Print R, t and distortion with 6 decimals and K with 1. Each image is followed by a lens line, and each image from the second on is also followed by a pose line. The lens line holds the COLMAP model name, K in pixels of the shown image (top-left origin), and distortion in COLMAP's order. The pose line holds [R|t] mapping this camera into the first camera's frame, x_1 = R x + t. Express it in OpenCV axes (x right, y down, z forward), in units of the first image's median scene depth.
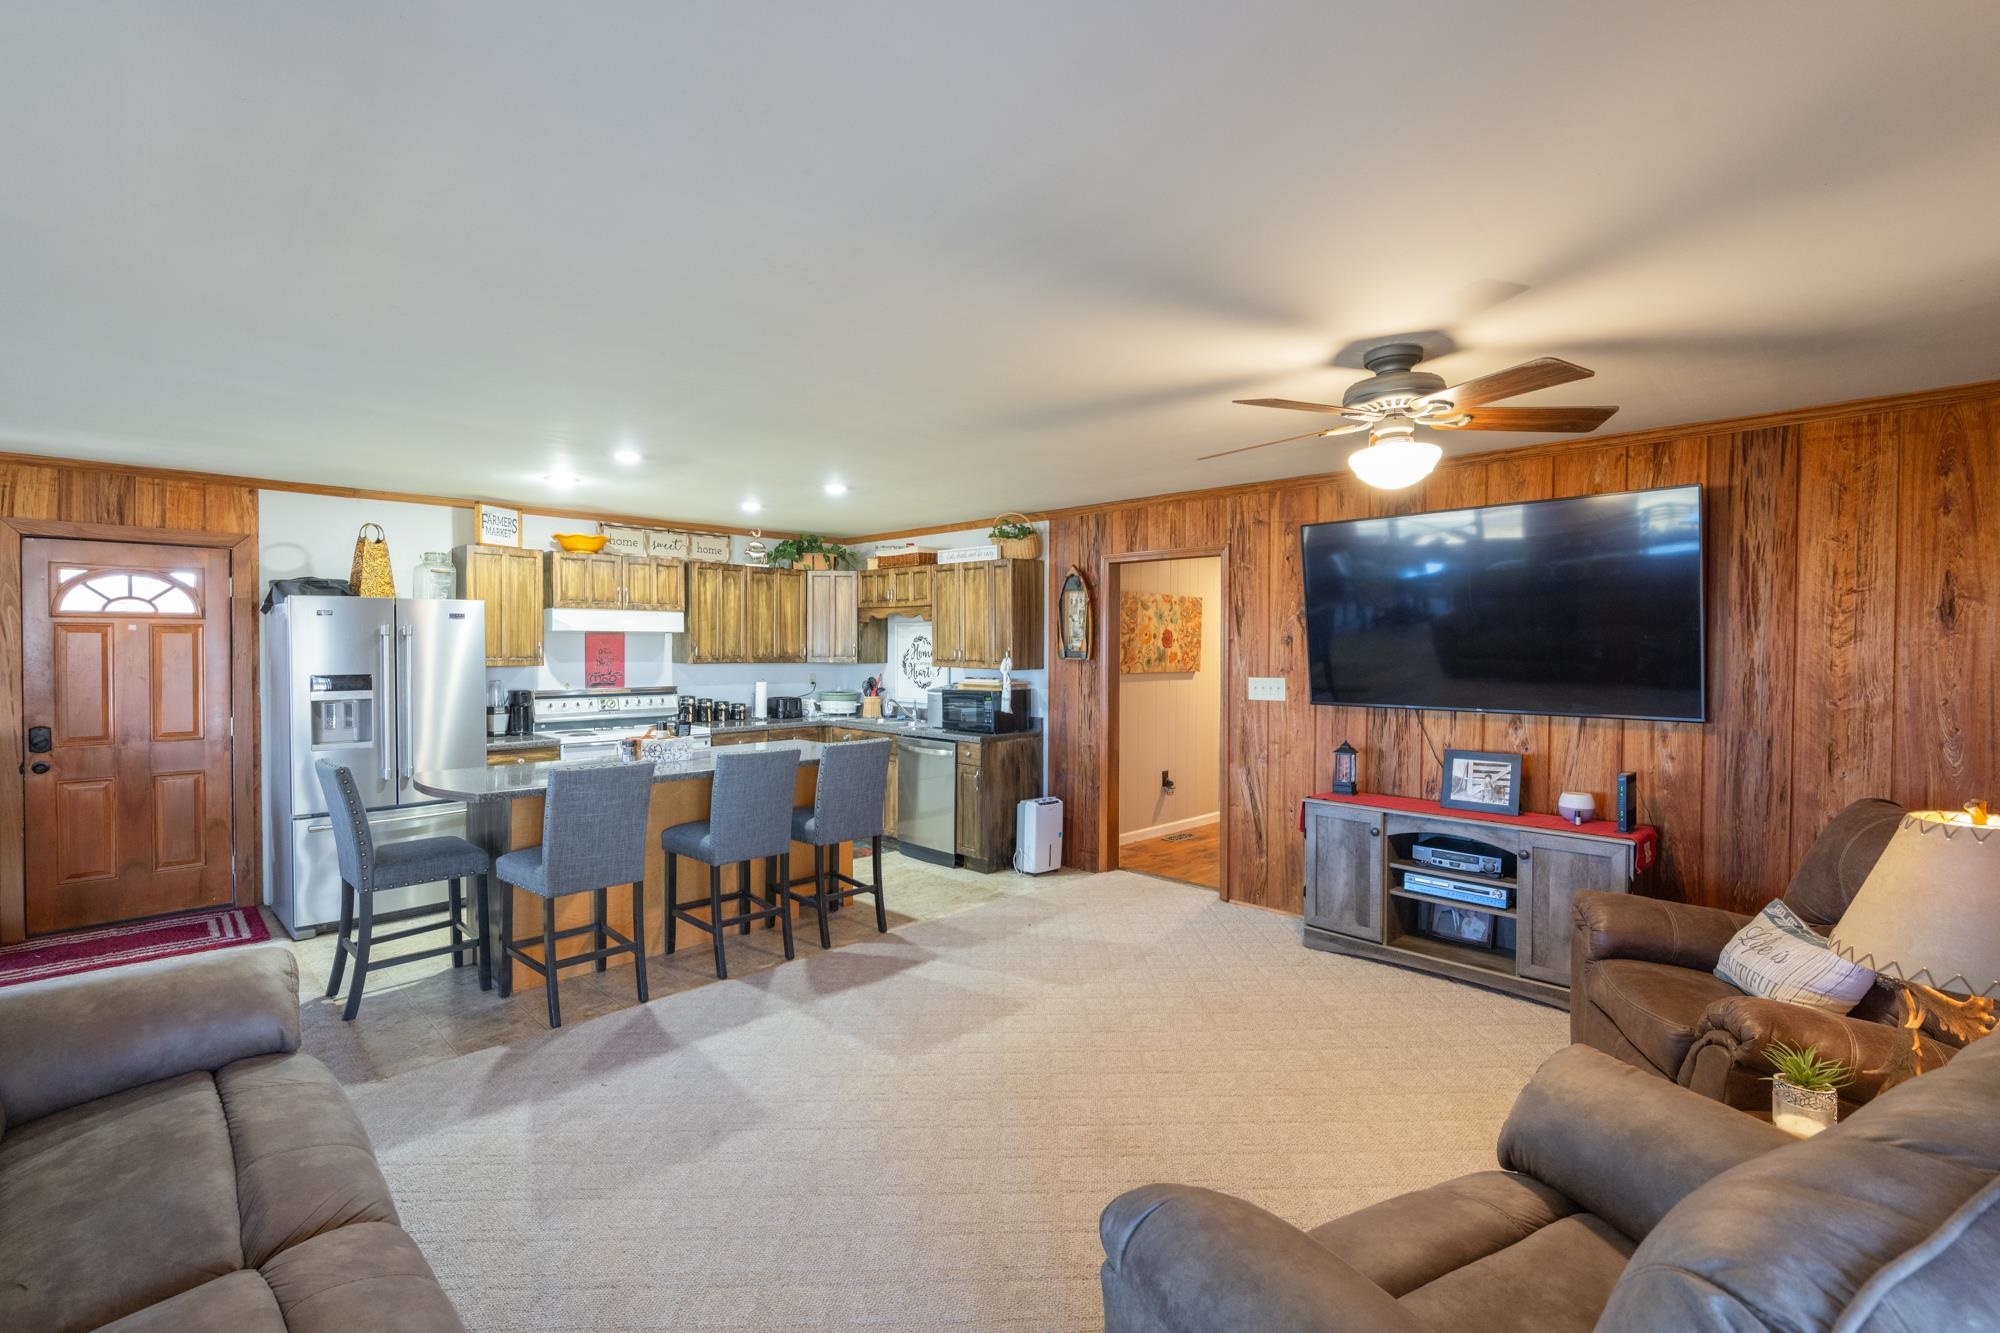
lens RADIAL K [[880.7, 0, 1001.0], [0, 880.7, 659.6], [0, 0, 1]] dist [-0.002511, -0.000365]
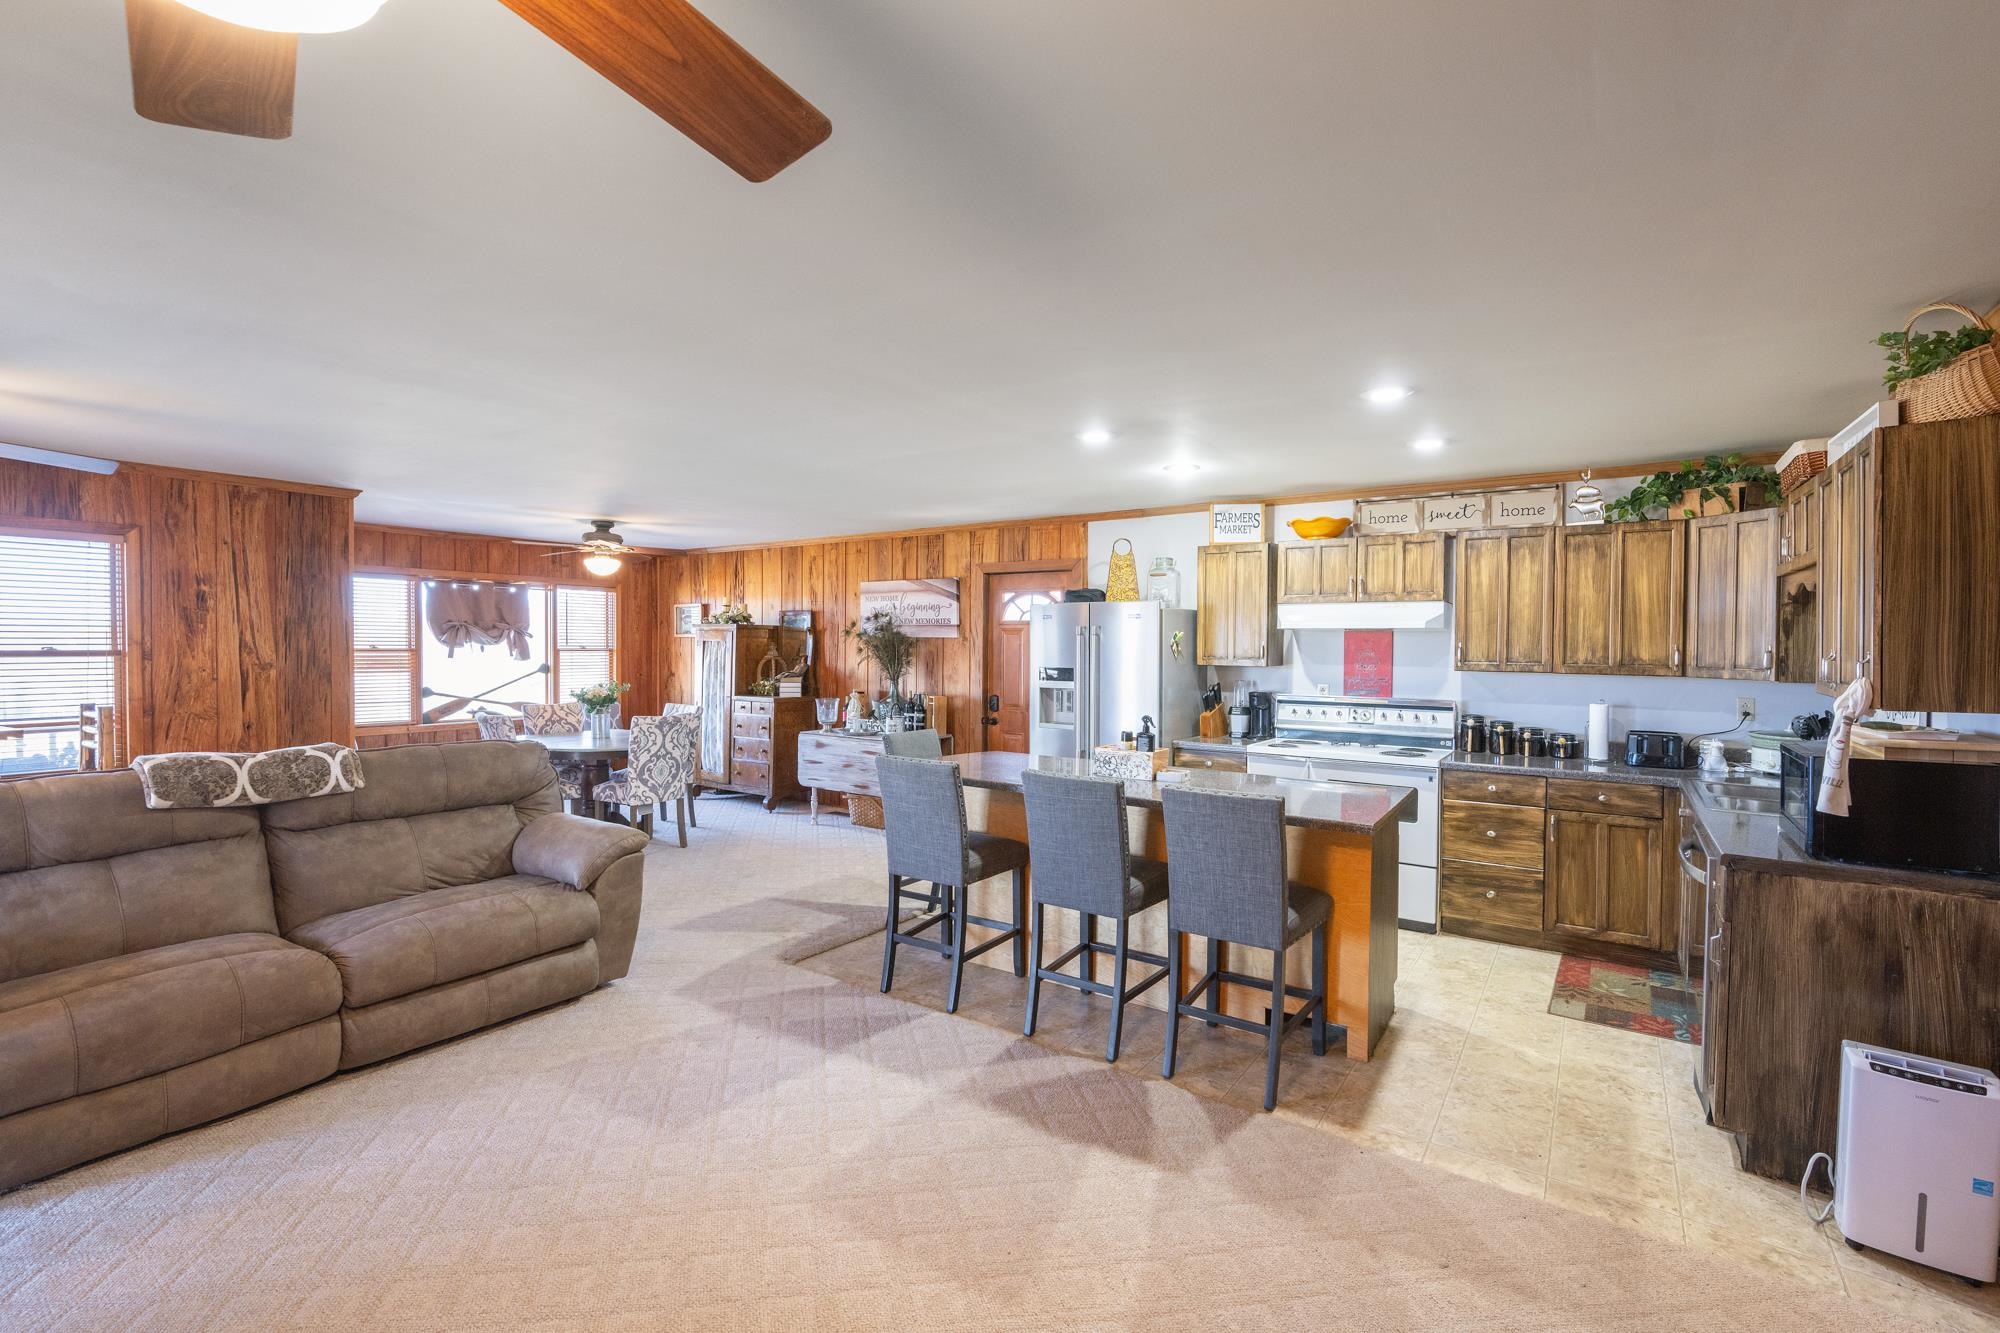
lens RADIAL K [[880.7, 0, 991.8], [0, 880.7, 661.8], [0, 0, 1]] dist [-0.002511, -0.000365]
pose [[0.167526, 0.022699, -0.985606, 0.421469], [-0.021710, 0.999577, 0.019331, -0.012061], [0.985629, 0.018159, 0.167948, 0.674719]]
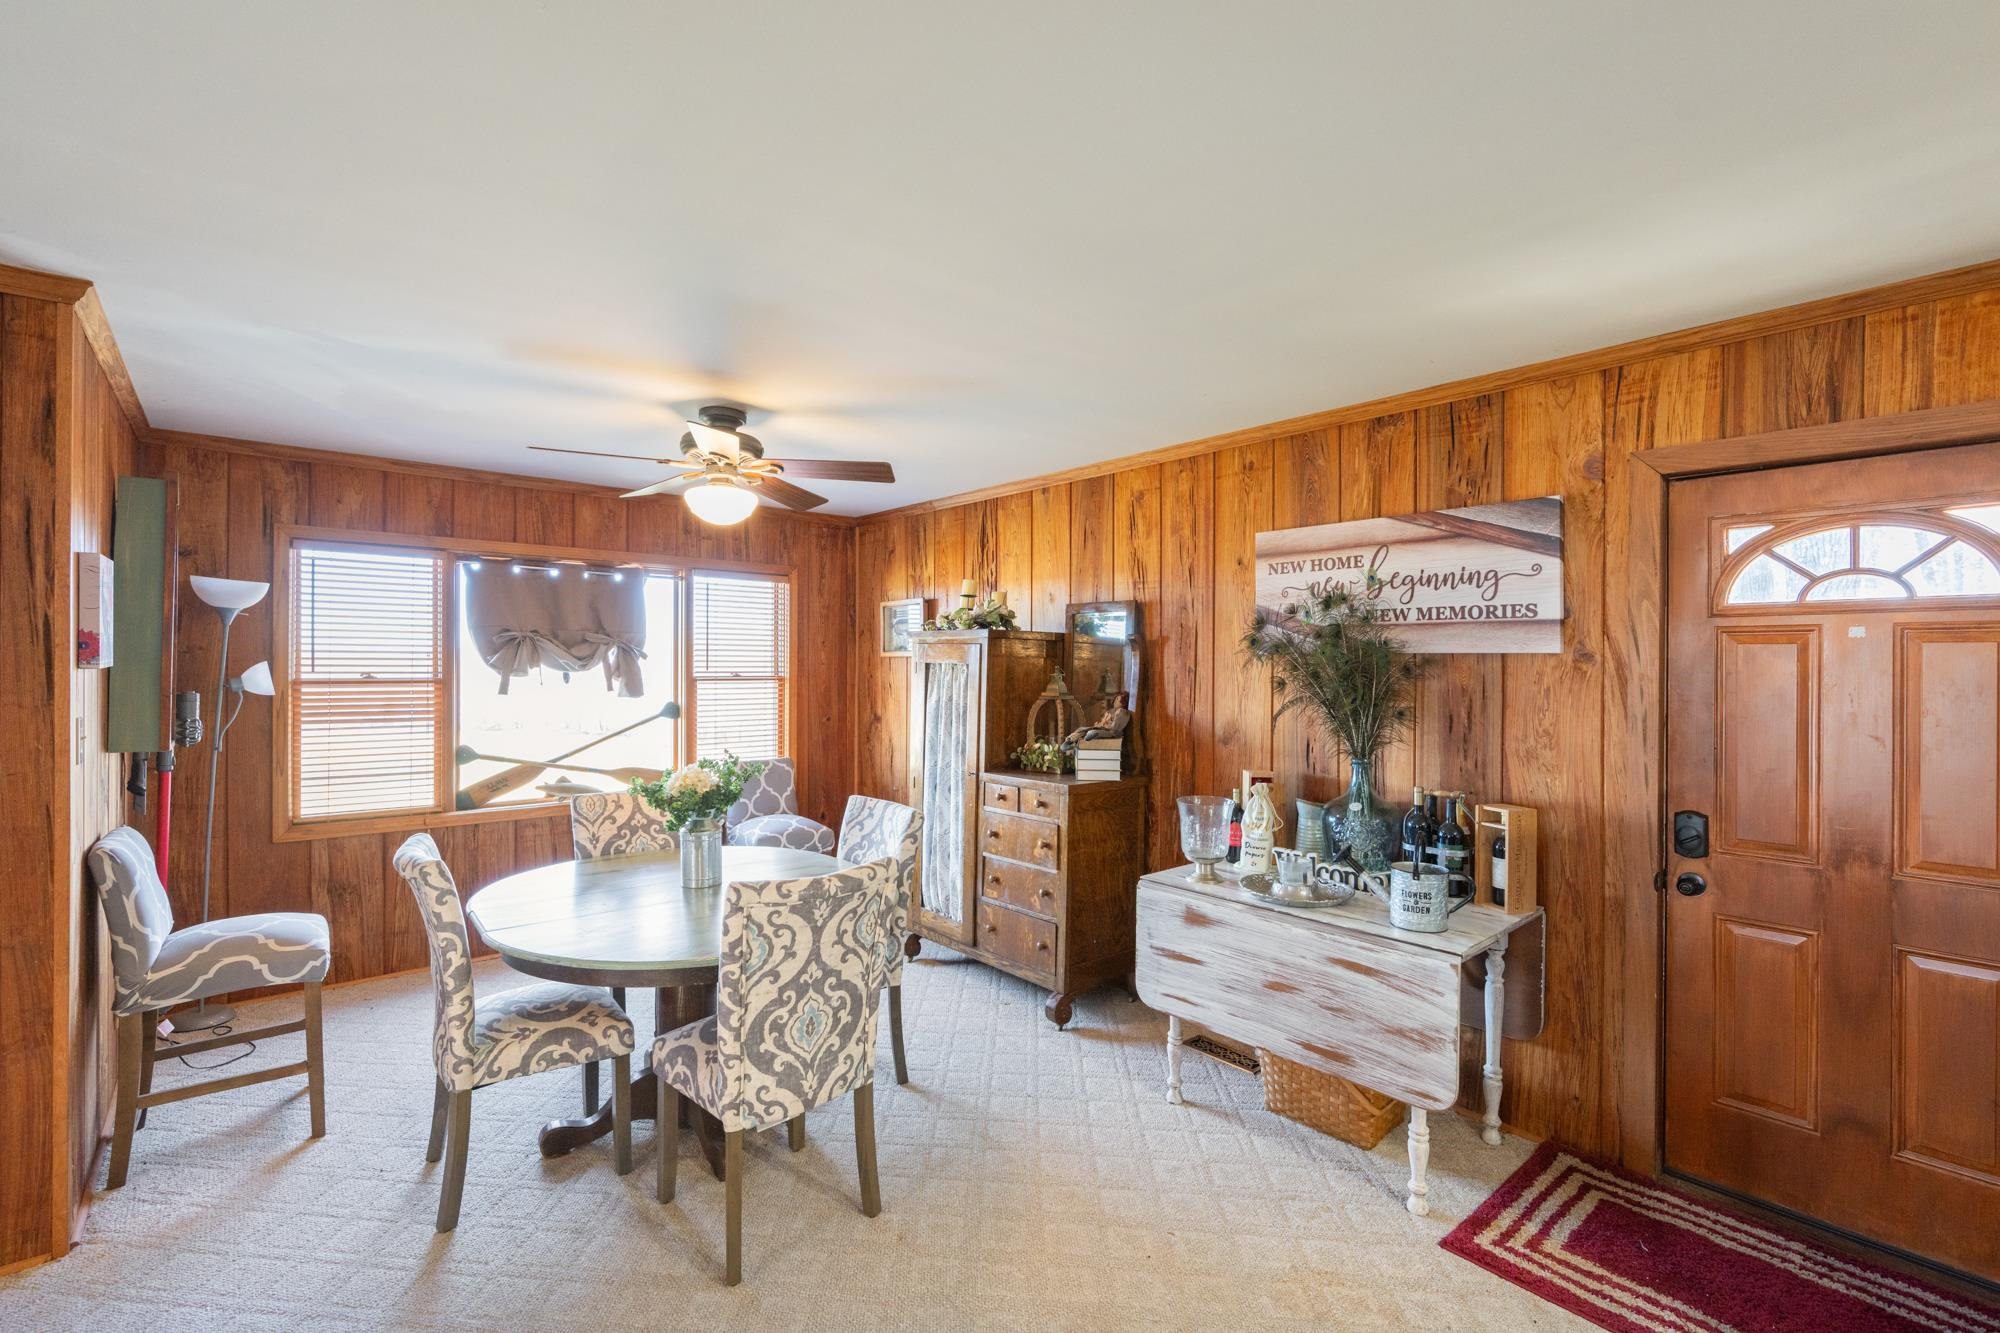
lens RADIAL K [[880.7, 0, 985.4], [0, 880.7, 658.2], [0, 0, 1]] dist [-0.002511, -0.000365]
pose [[-0.085309, -0.003889, -0.996347, -0.453480], [-0.018391, 0.999828, -0.002328, -0.011773], [0.996185, 0.018125, -0.085366, 0.547933]]
